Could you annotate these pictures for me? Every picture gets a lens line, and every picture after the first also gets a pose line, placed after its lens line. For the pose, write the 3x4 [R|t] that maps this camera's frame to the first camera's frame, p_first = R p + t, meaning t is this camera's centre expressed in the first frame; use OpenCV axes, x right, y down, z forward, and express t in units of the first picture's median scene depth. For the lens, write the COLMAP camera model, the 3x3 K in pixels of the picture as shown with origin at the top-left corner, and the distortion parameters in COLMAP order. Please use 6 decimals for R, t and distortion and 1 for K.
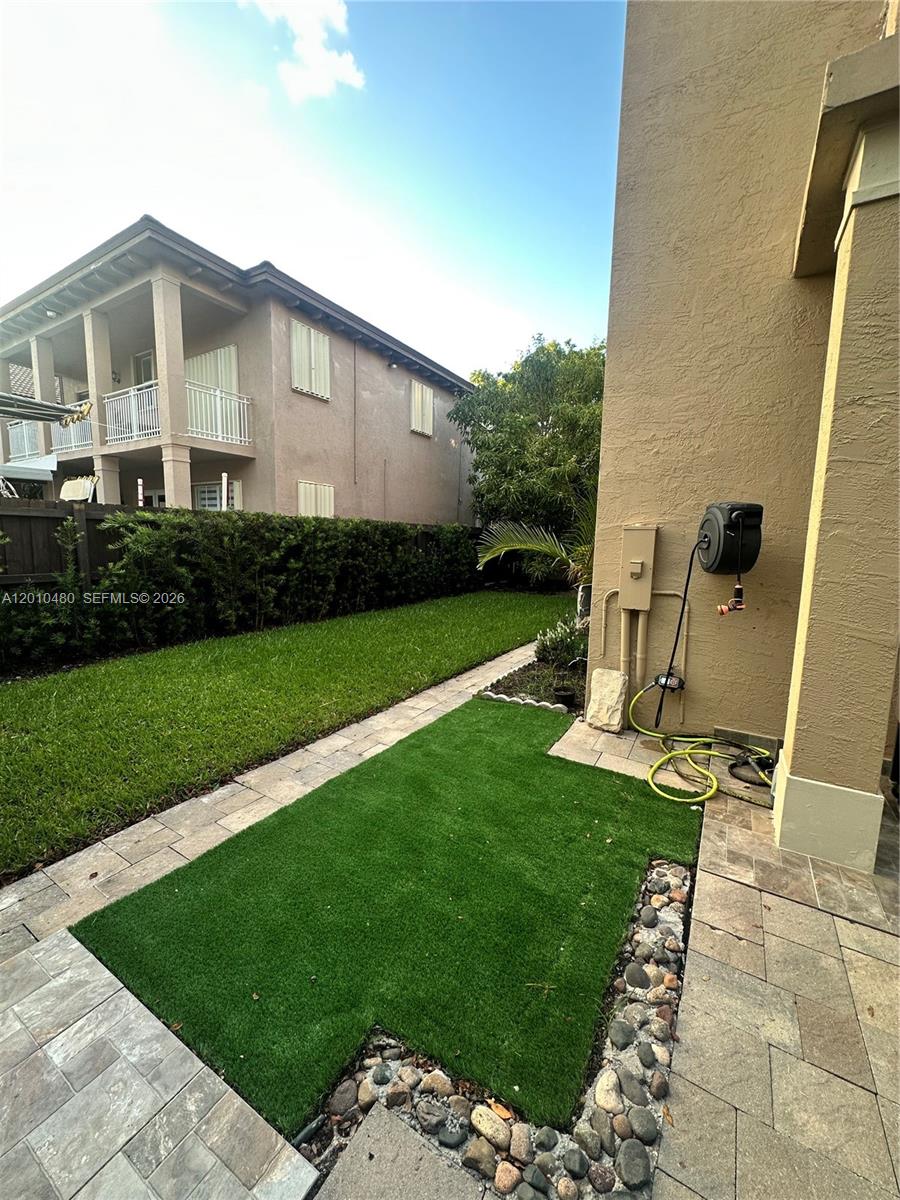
lens RADIAL K [[476.6, 0, 450.1], [0, 476.6, 594.8], [0, 0, 1]] dist [-0.003761, 0.000652]
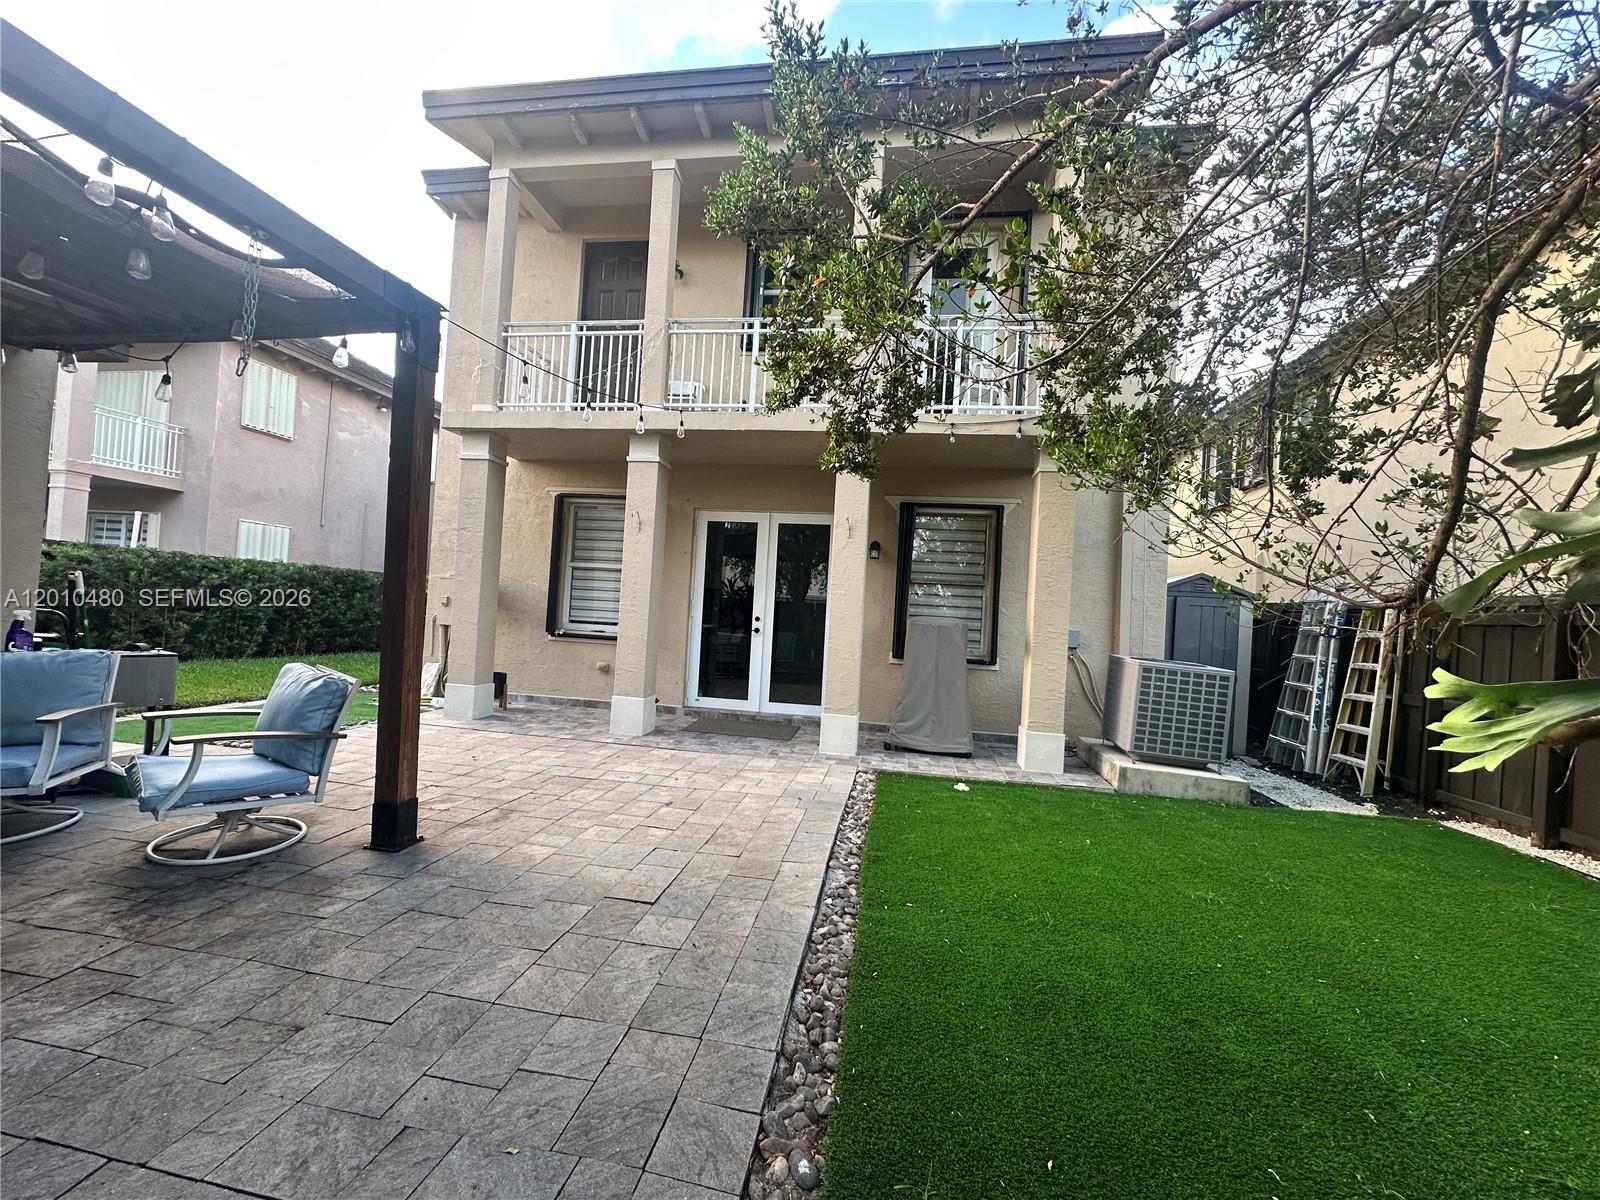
lens RADIAL K [[635.5, 0, 797.9], [0, 635.5, 599.6], [0, 0, 1]] dist [-0.003761, 0.000652]
pose [[0.927541, 0.042814, 0.371260, 0.283125], [0.006288, 0.991488, -0.130050, 0.098095], [-0.373668, 0.122961, 0.919376, -0.623592]]
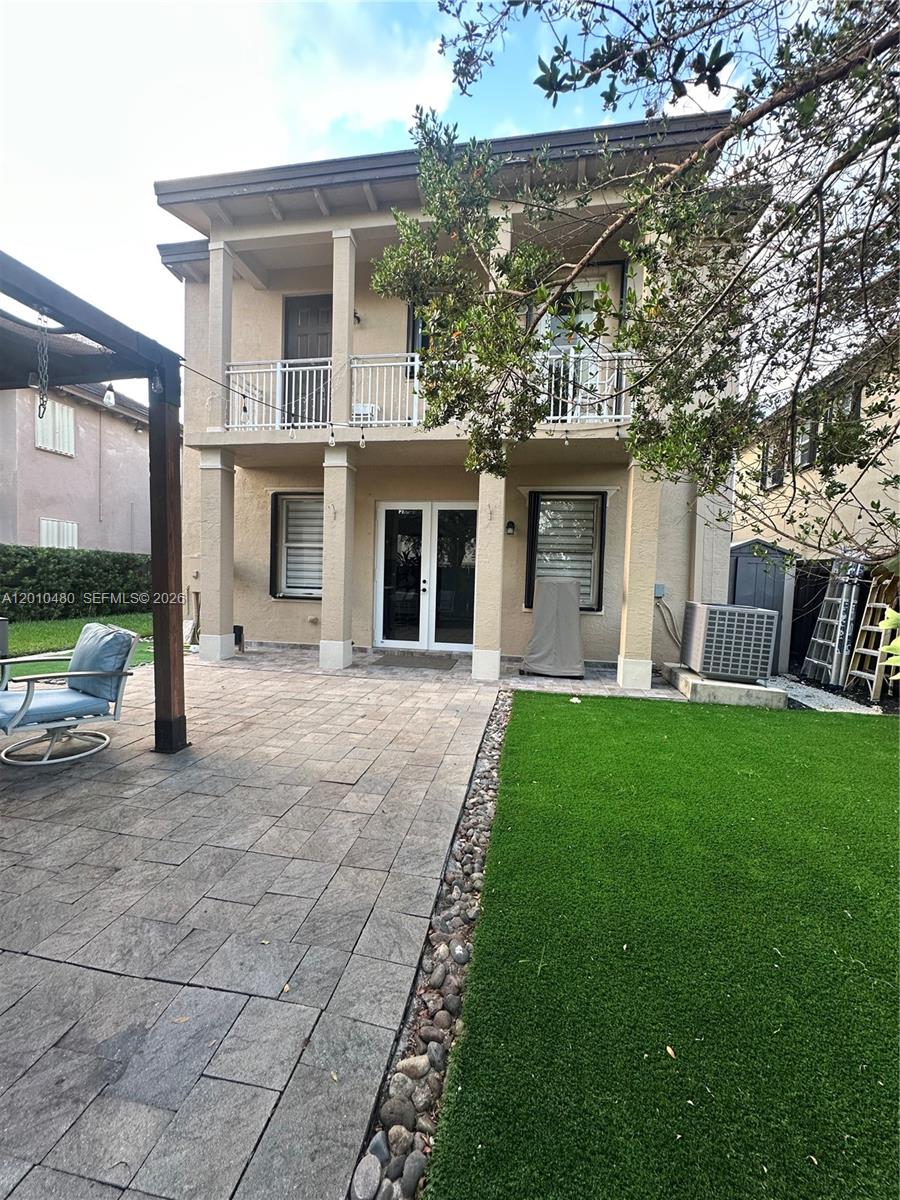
lens RADIAL K [[476.6, 0, 449.7], [0, 476.6, 597.5], [0, 0, 1]] dist [-0.003761, 0.000652]
pose [[0.933658, -0.005872, 0.358117, 0.283141], [0.030694, 0.997499, -0.063665, 0.097520], [-0.356847, 0.070433, 0.931504, -0.639416]]
